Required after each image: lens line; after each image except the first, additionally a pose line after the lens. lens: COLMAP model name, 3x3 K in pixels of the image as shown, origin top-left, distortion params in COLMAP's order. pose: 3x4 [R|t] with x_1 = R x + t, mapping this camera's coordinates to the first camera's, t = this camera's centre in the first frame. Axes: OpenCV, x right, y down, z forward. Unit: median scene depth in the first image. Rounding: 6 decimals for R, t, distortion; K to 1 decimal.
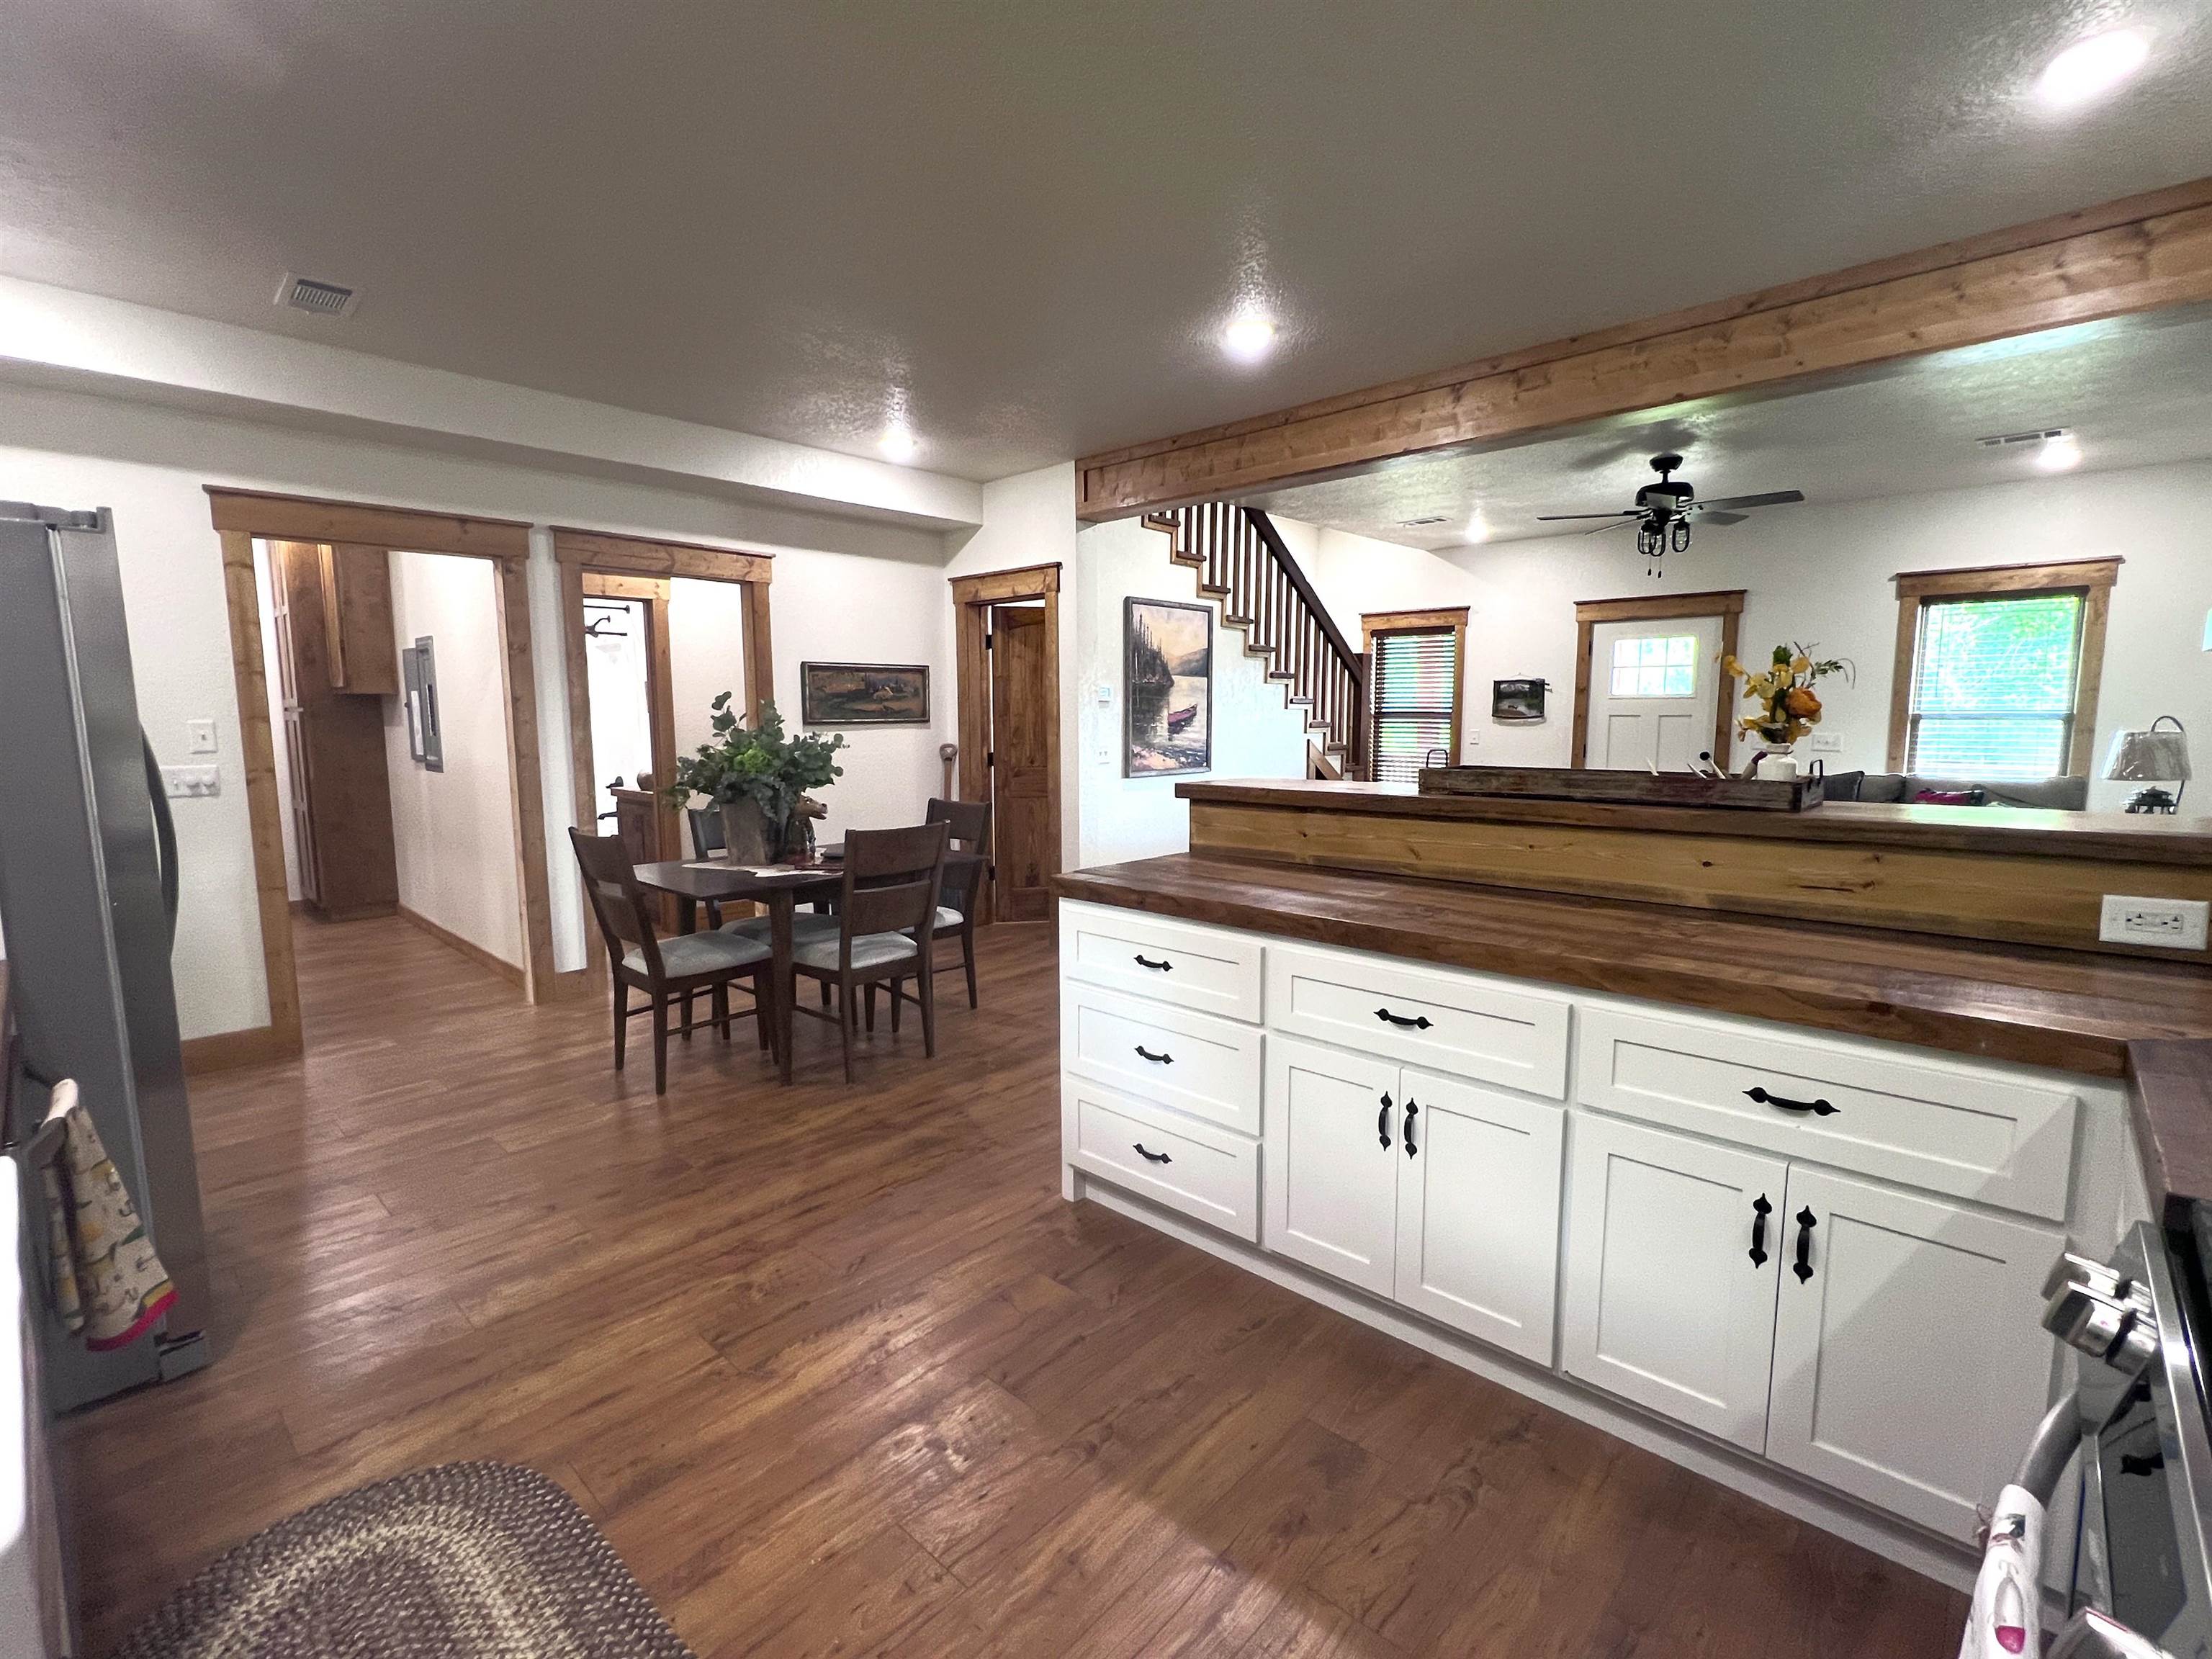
lens RADIAL K [[994.4, 0, 1100.0], [0, 994.4, 825.4], [0, 0, 1]] dist [0.002576, -0.000822]
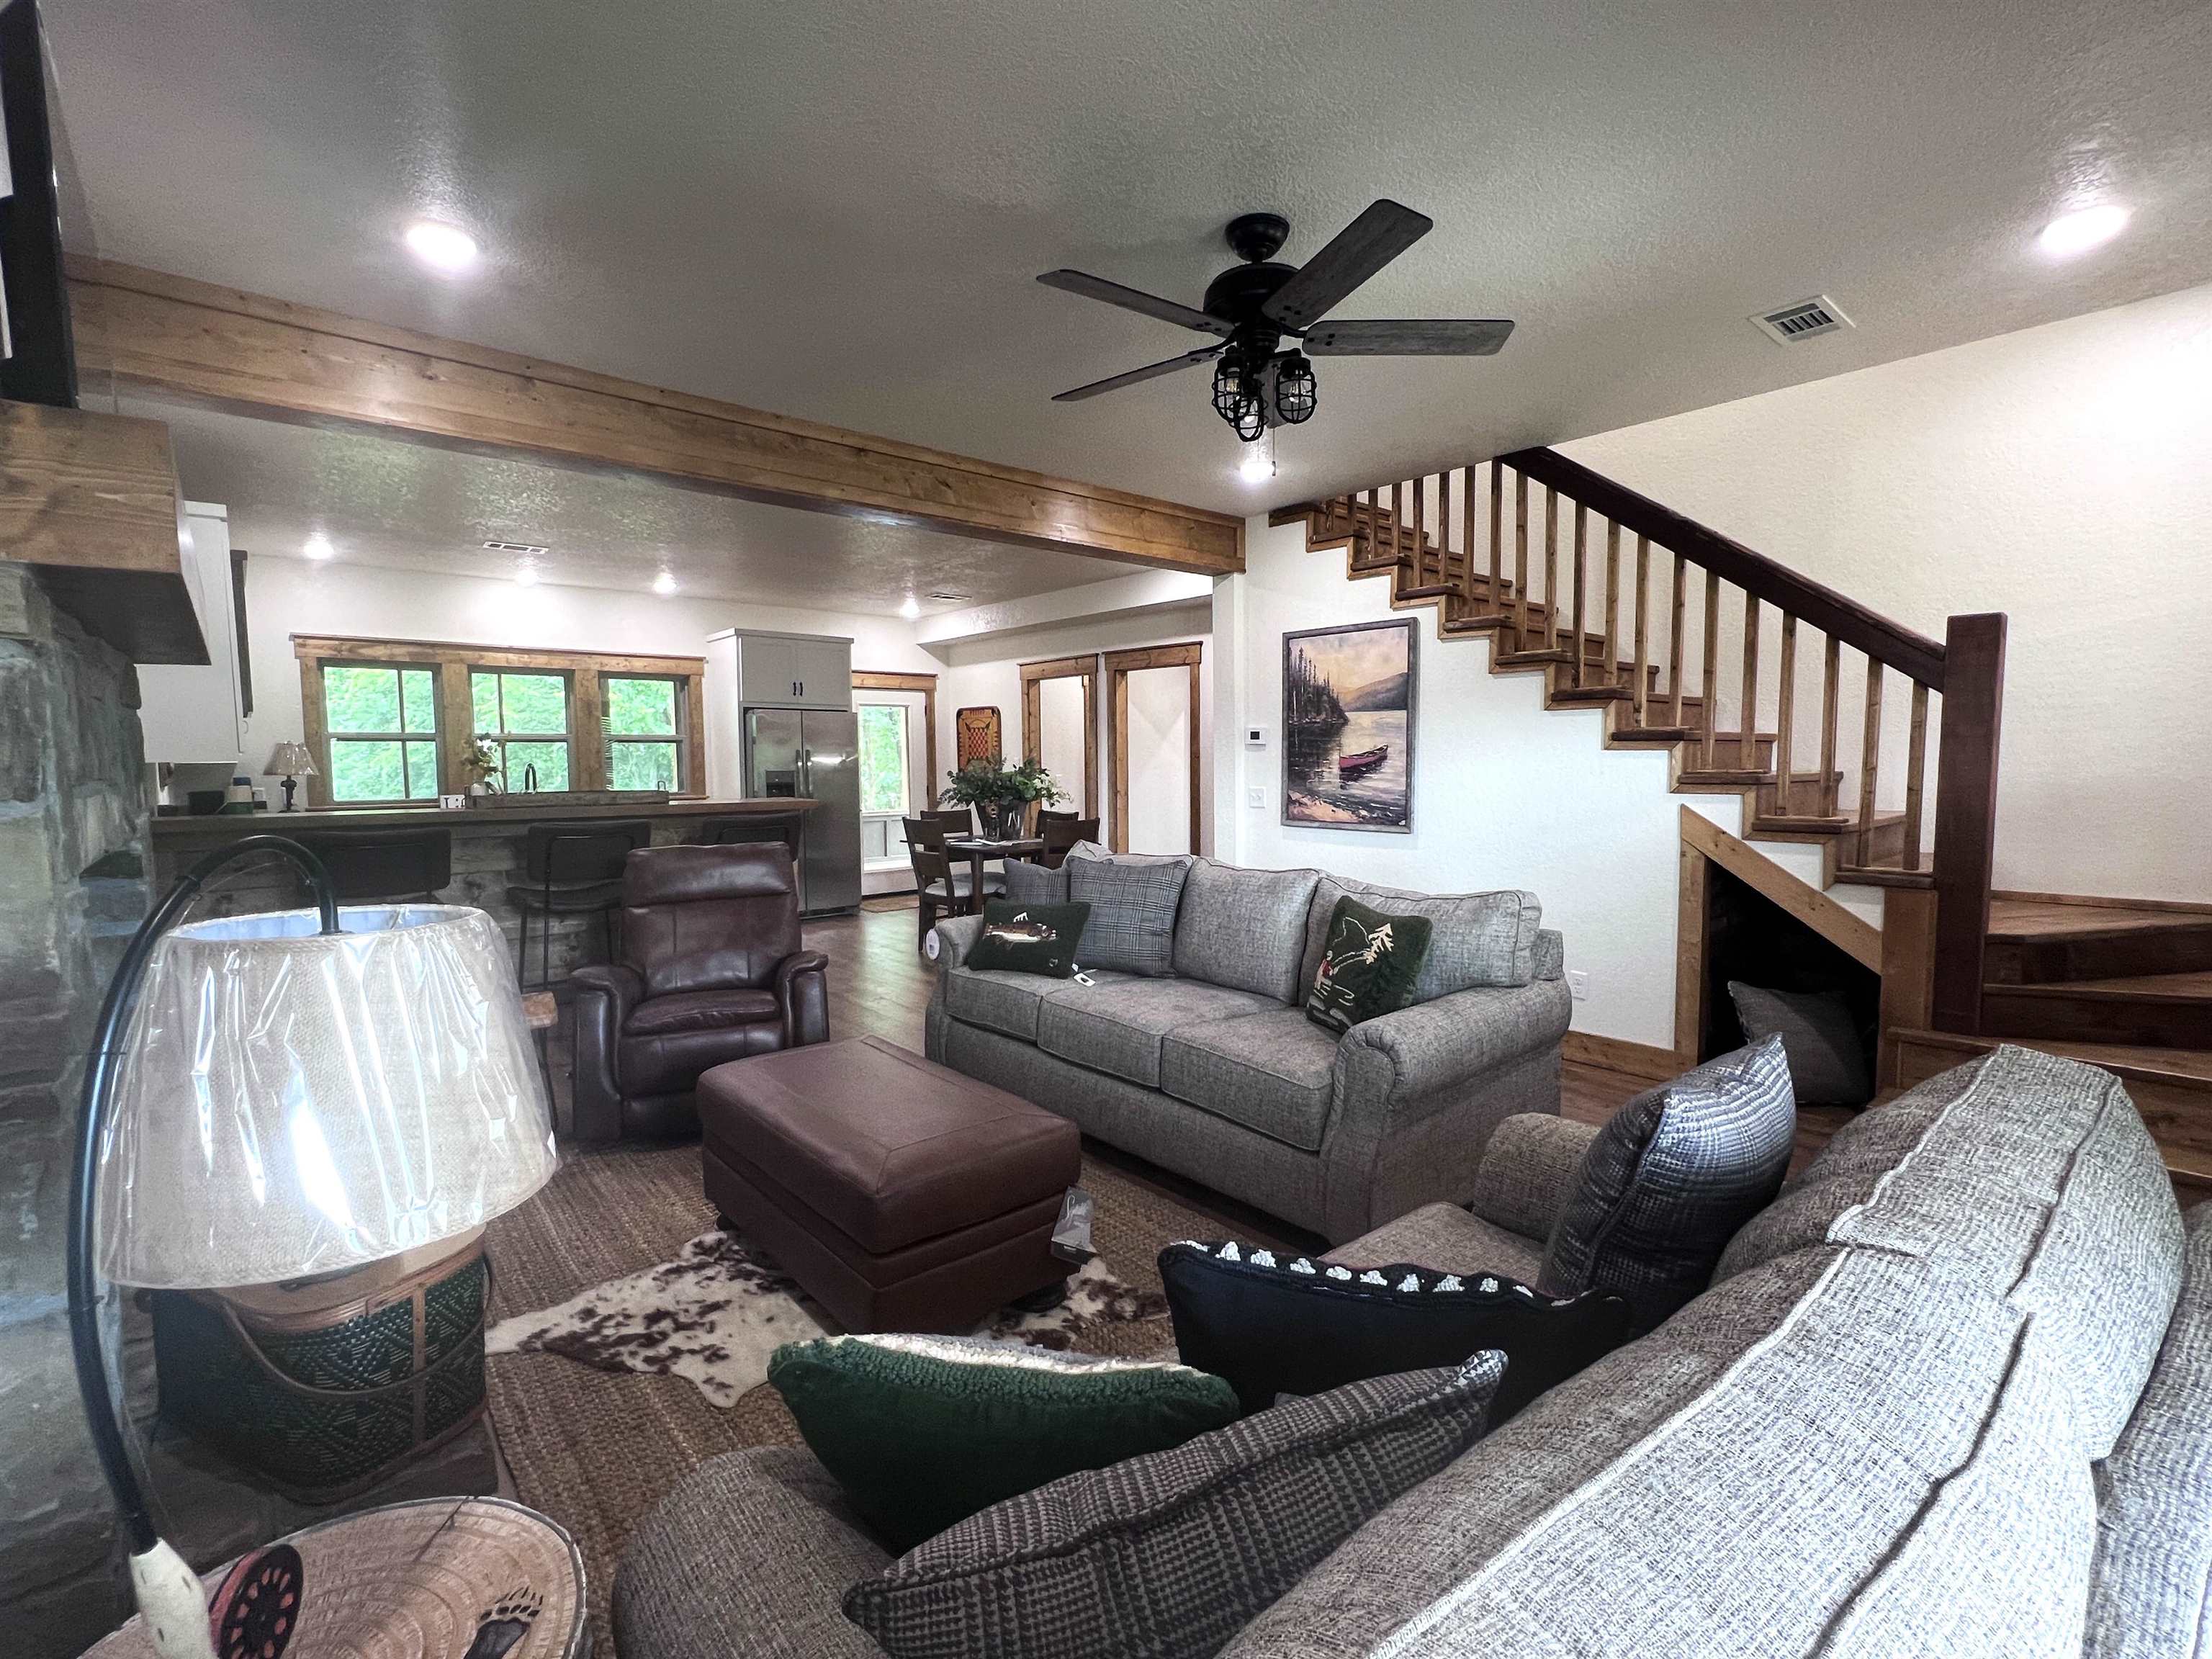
lens RADIAL K [[994.4, 0, 1106.9], [0, 994.4, 831.5], [0, 0, 1]] dist [0.002576, -0.000822]
pose [[-0.109402, 0.083773, -0.990461, 0.935818], [-0.105821, 0.989798, 0.095406, -0.109126], [0.988349, 0.115249, -0.099421, 0.891809]]
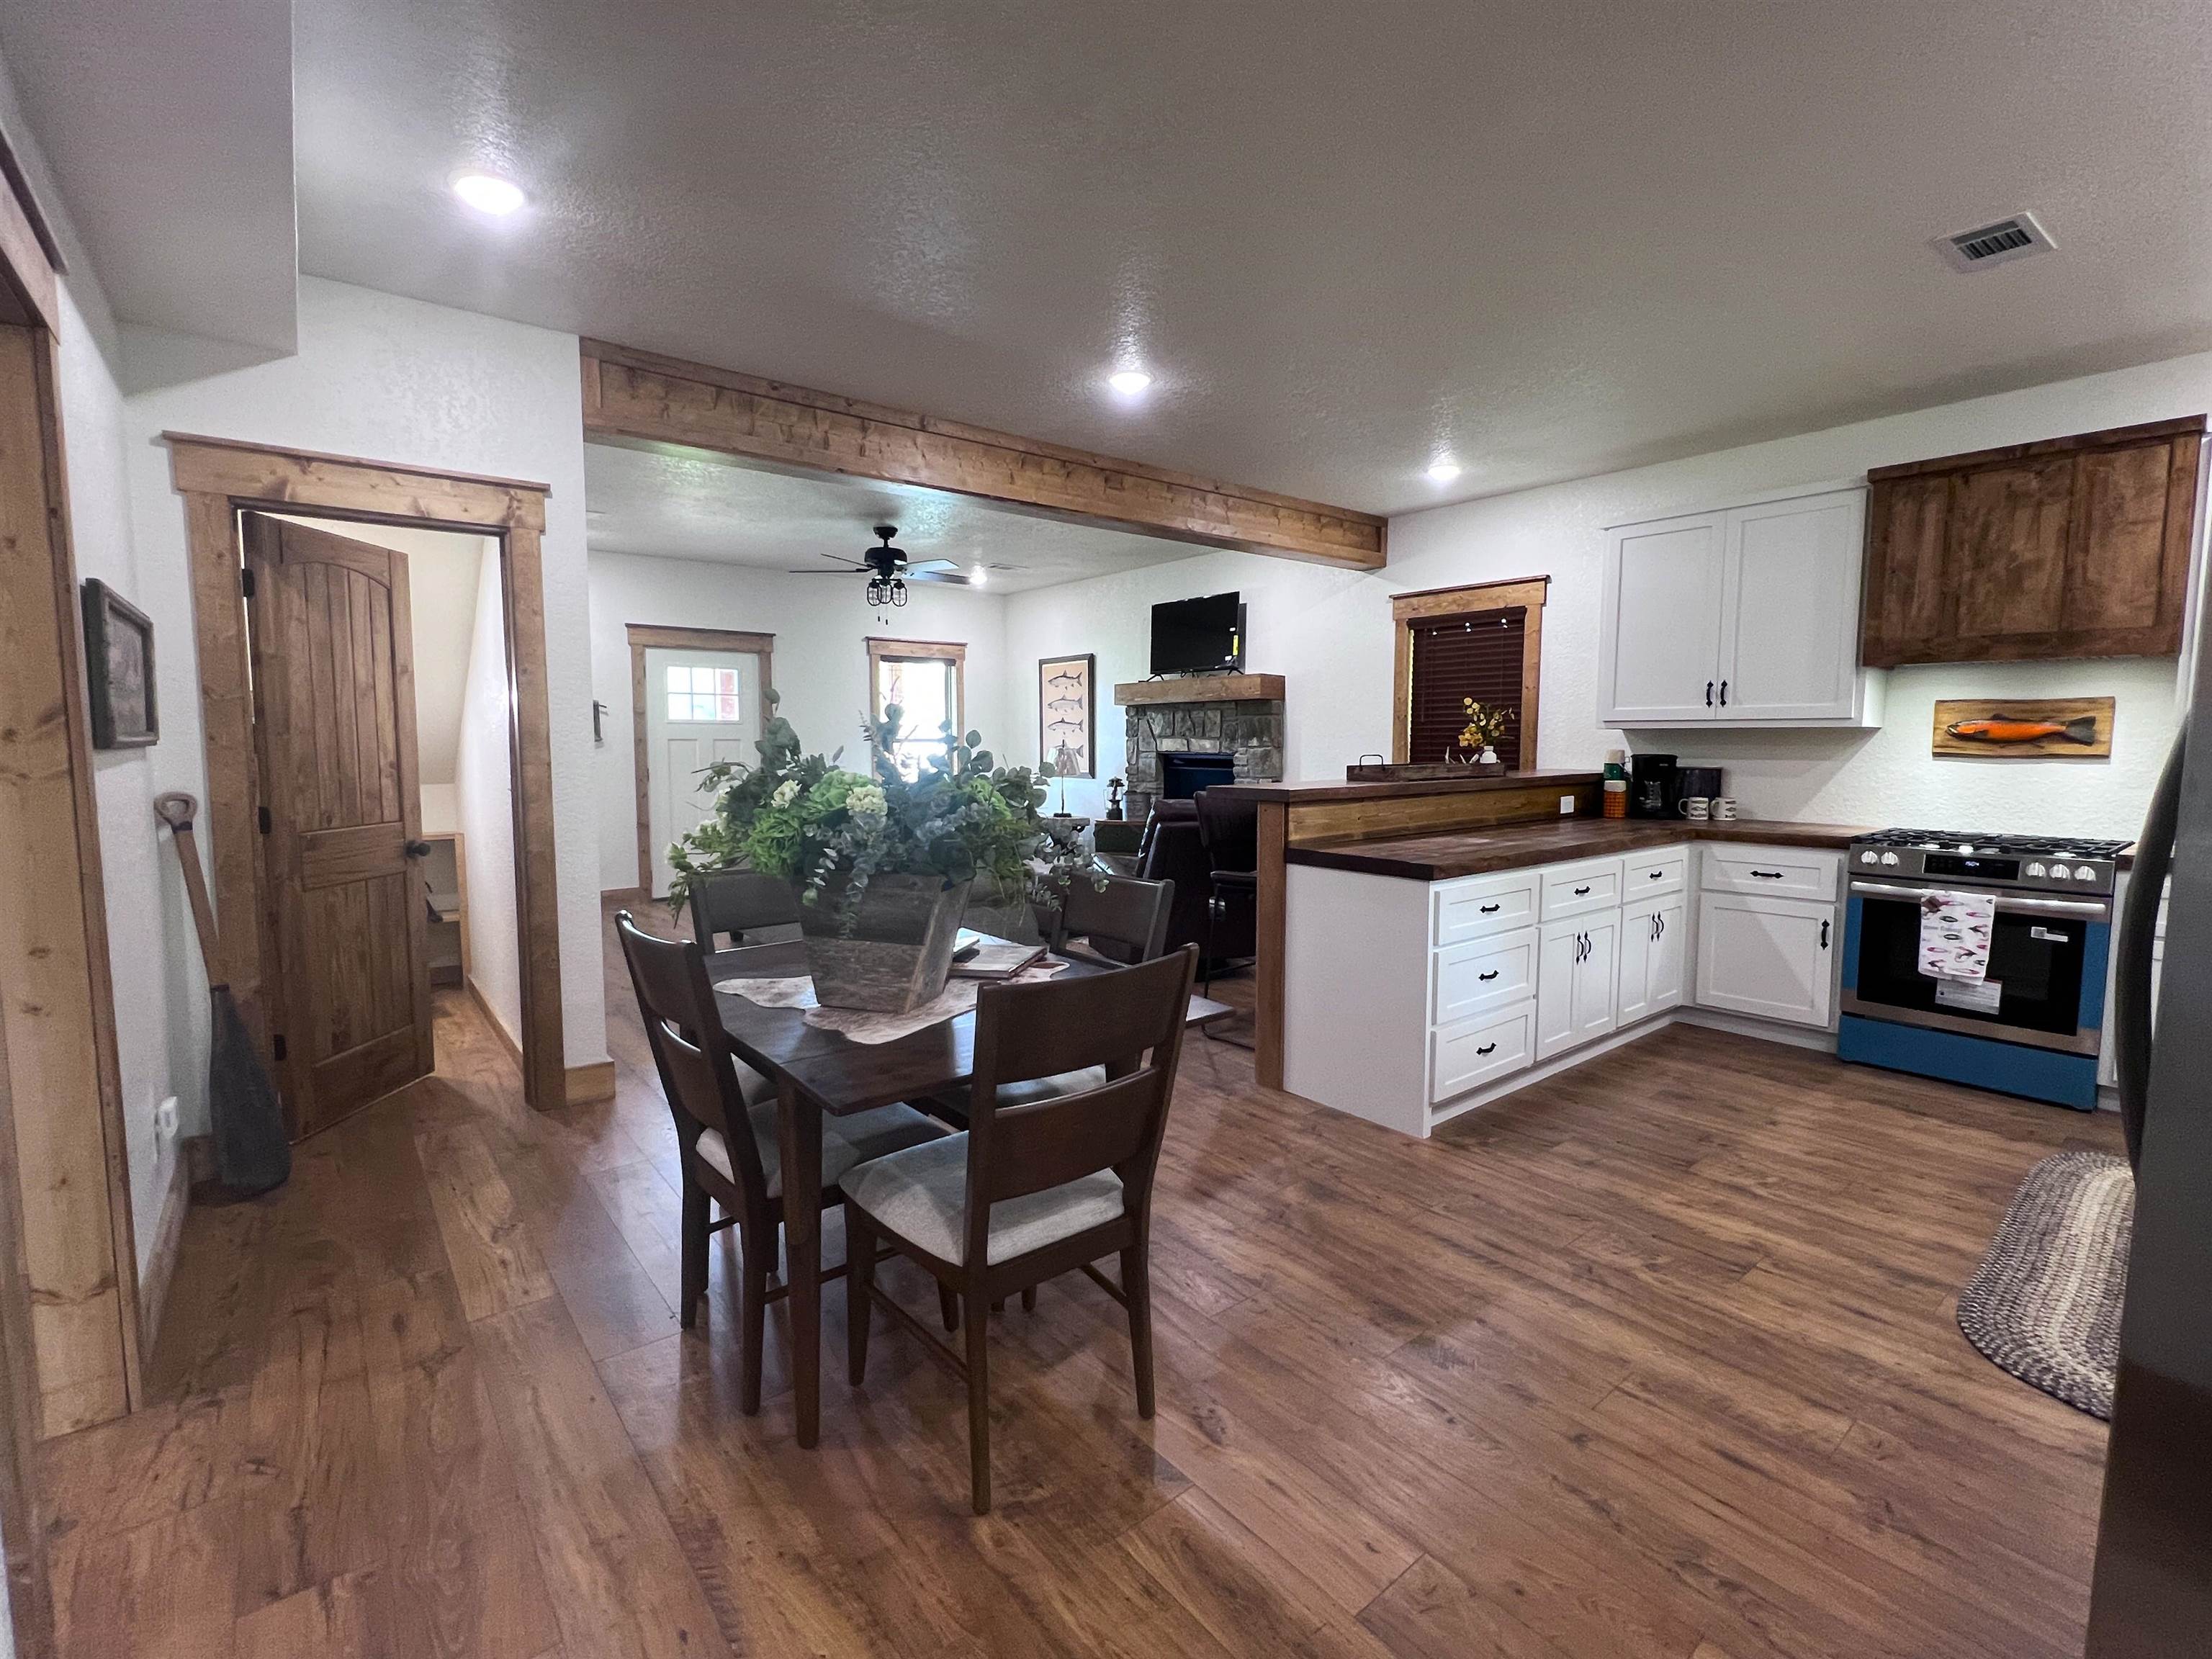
lens RADIAL K [[994.4, 0, 1102.5], [0, 994.4, 824.0], [0, 0, 1]] dist [0.002576, -0.000822]
pose [[0.141235, -0.080781, 0.986675, -0.610835], [0.111762, 0.991595, 0.065186, -0.057077], [-0.983647, 0.101066, 0.149076, 0.580797]]
